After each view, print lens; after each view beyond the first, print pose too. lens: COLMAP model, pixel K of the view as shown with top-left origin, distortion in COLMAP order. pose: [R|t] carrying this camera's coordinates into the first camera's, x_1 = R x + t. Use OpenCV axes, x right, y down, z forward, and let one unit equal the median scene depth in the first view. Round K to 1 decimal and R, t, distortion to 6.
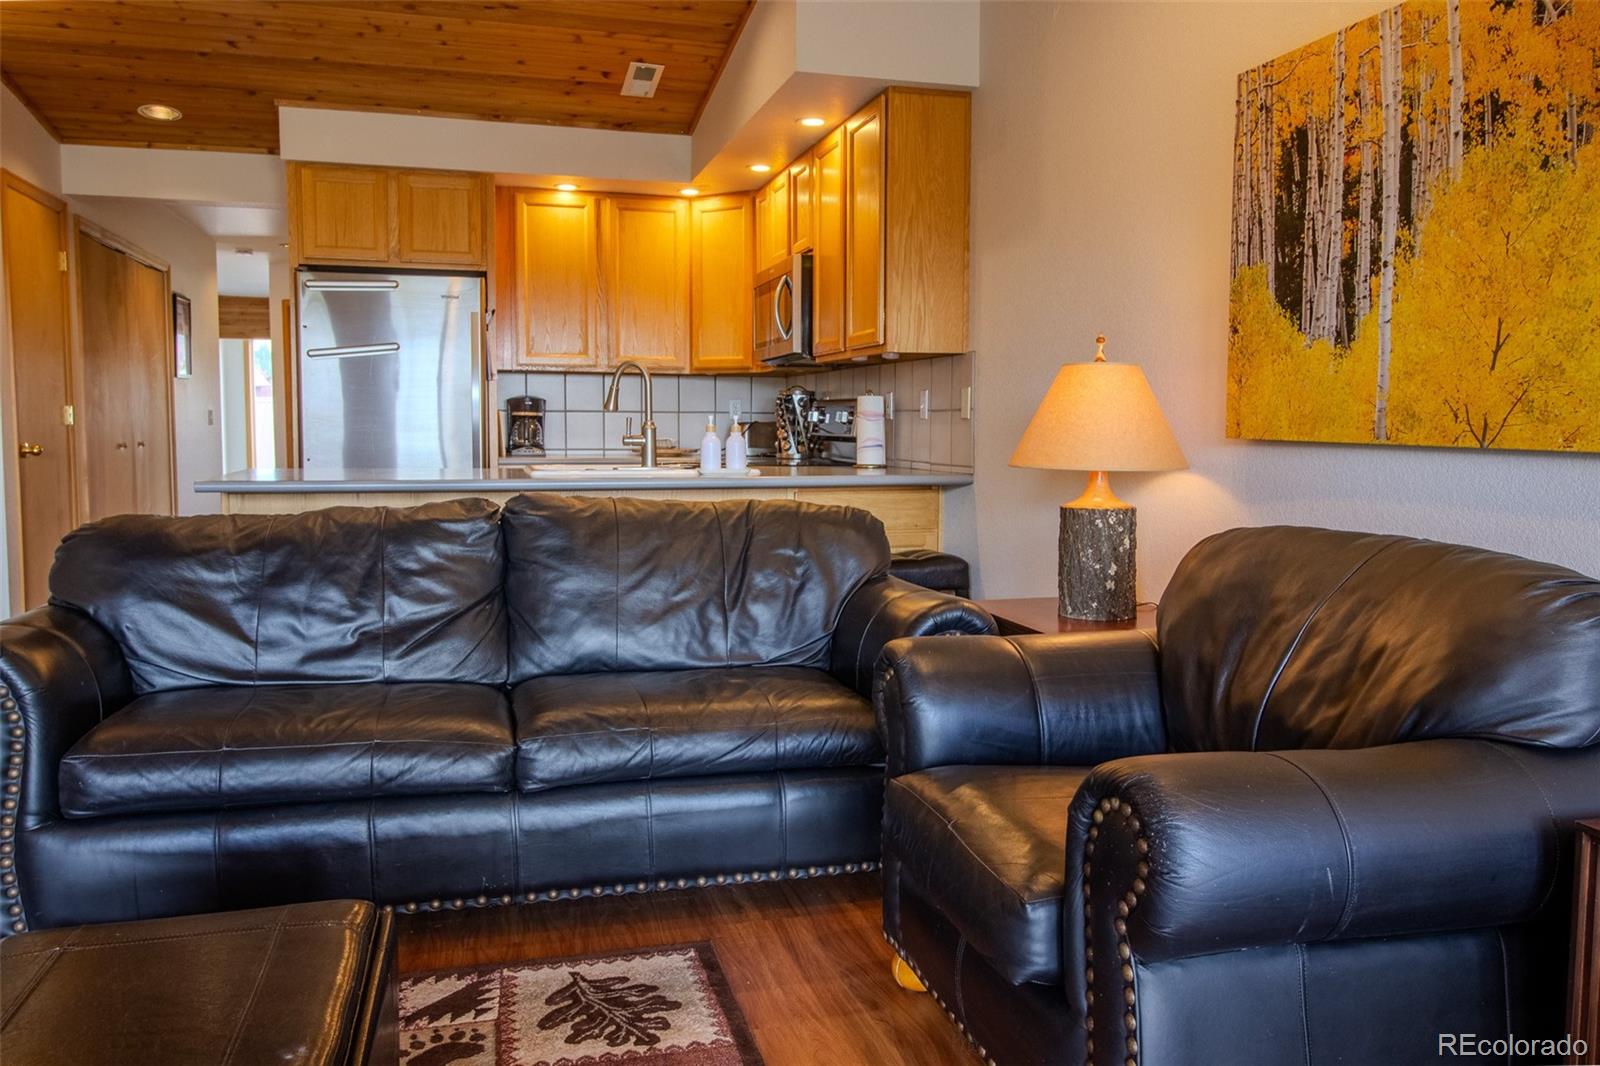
lens RADIAL K [[1212.8, 0, 796.5], [0, 1212.8, 516.1], [0, 0, 1]] dist [0.011290, -0.005991]
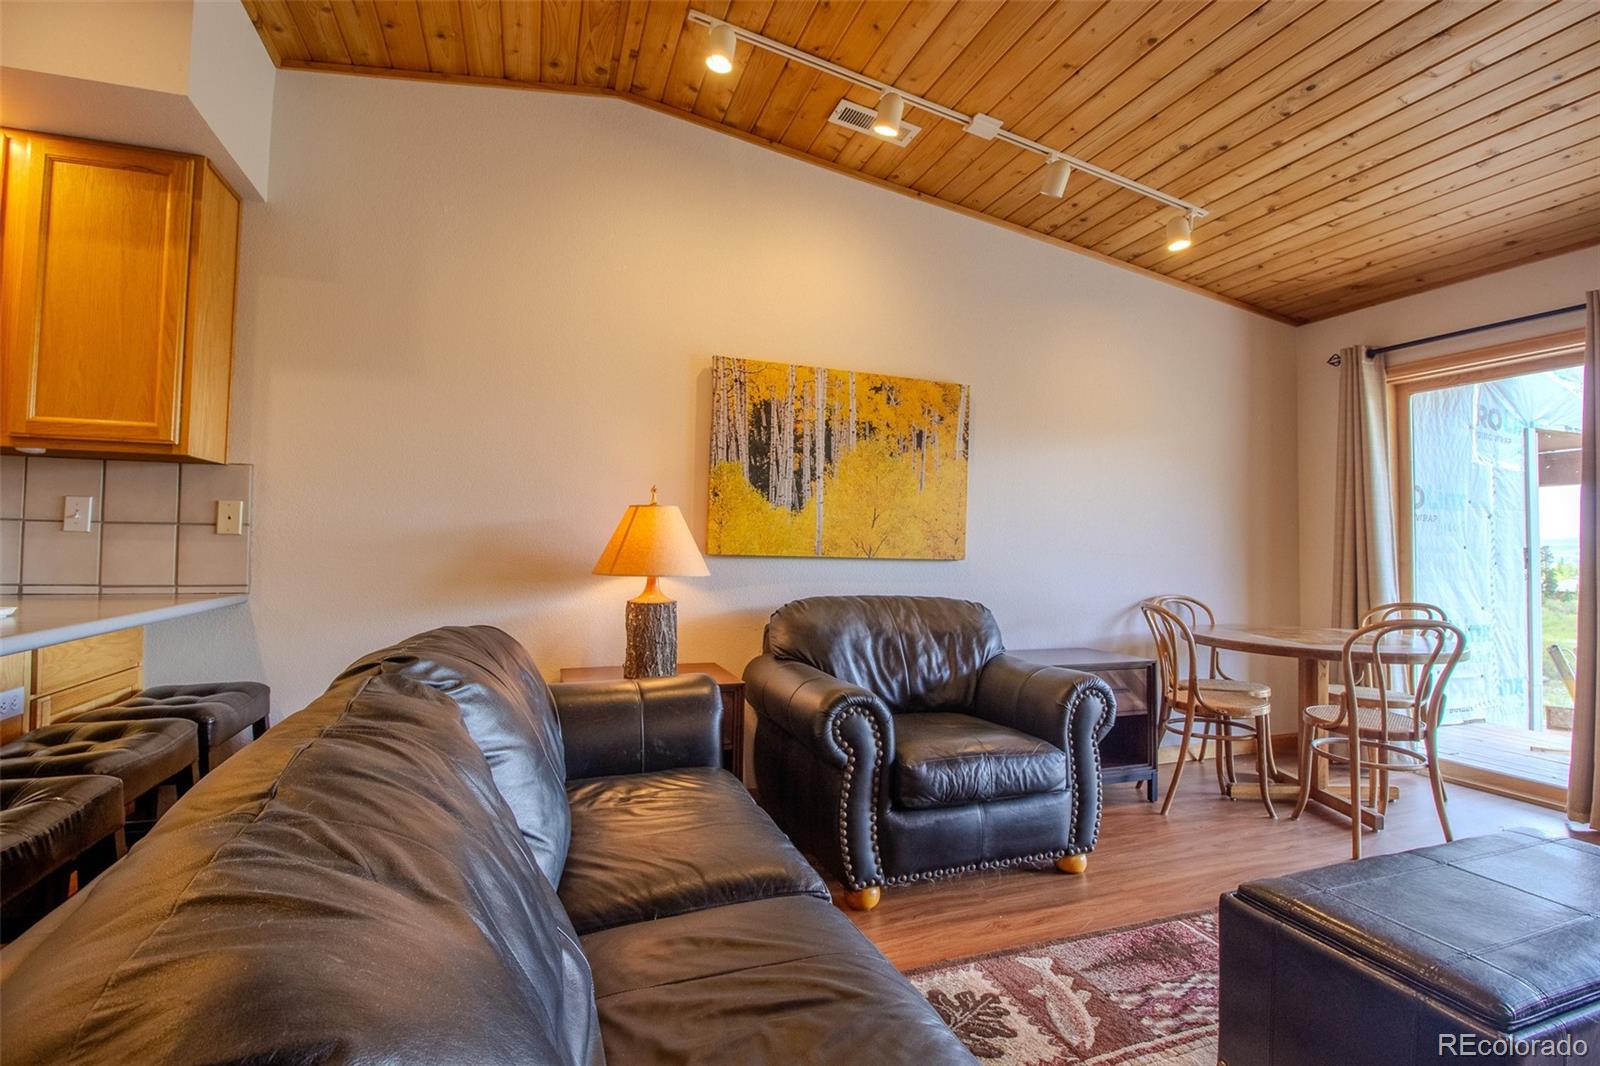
lens RADIAL K [[738.3, 0, 803.0], [0, 738.3, 520.4], [0, 0, 1]] dist [-0.000704, -0.012976]
pose [[-0.088307, 0.030579, 0.995624, -0.736739], [0.060707, 0.997836, -0.025262, -0.079171], [-0.994242, 0.058211, -0.089972, 0.972171]]
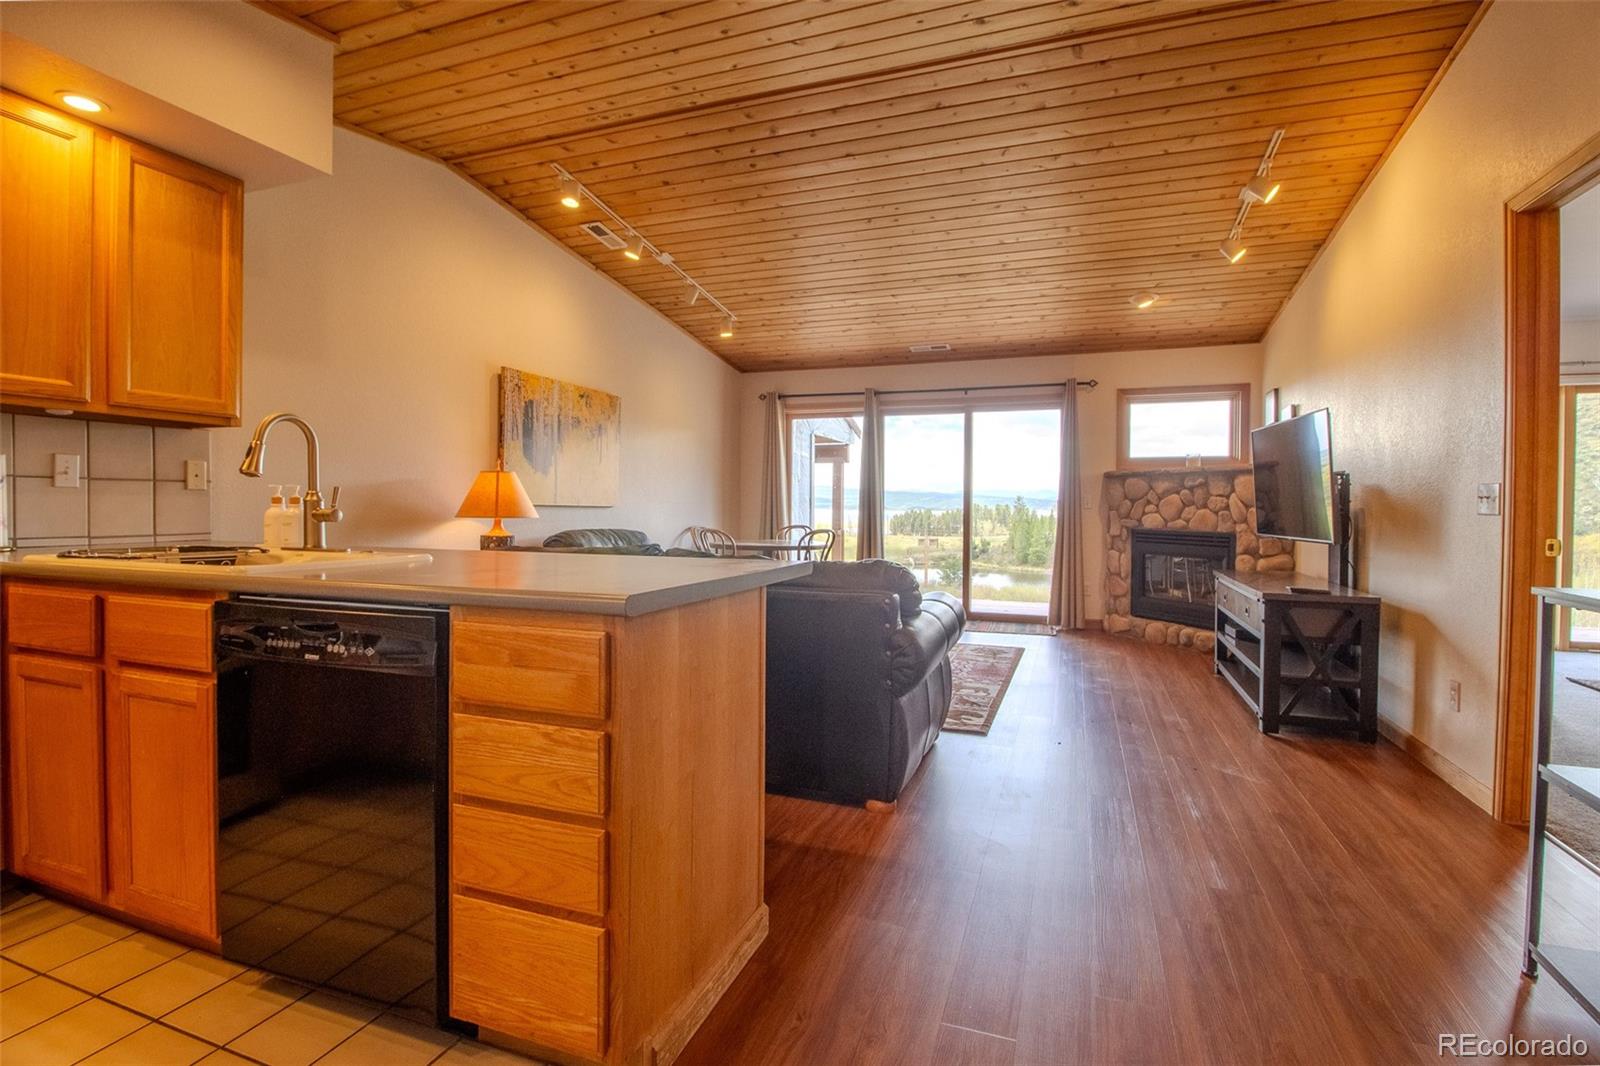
lens RADIAL K [[752.8, 0, 805.3], [0, 752.8, 517.8], [0, 0, 1]] dist [-0.000844, -0.013533]
pose [[-0.821554, -0.017314, 0.569868, -1.098780], [0.035009, 0.996121, 0.080735, -0.143489], [-0.569055, 0.086278, -0.817761, 1.974188]]
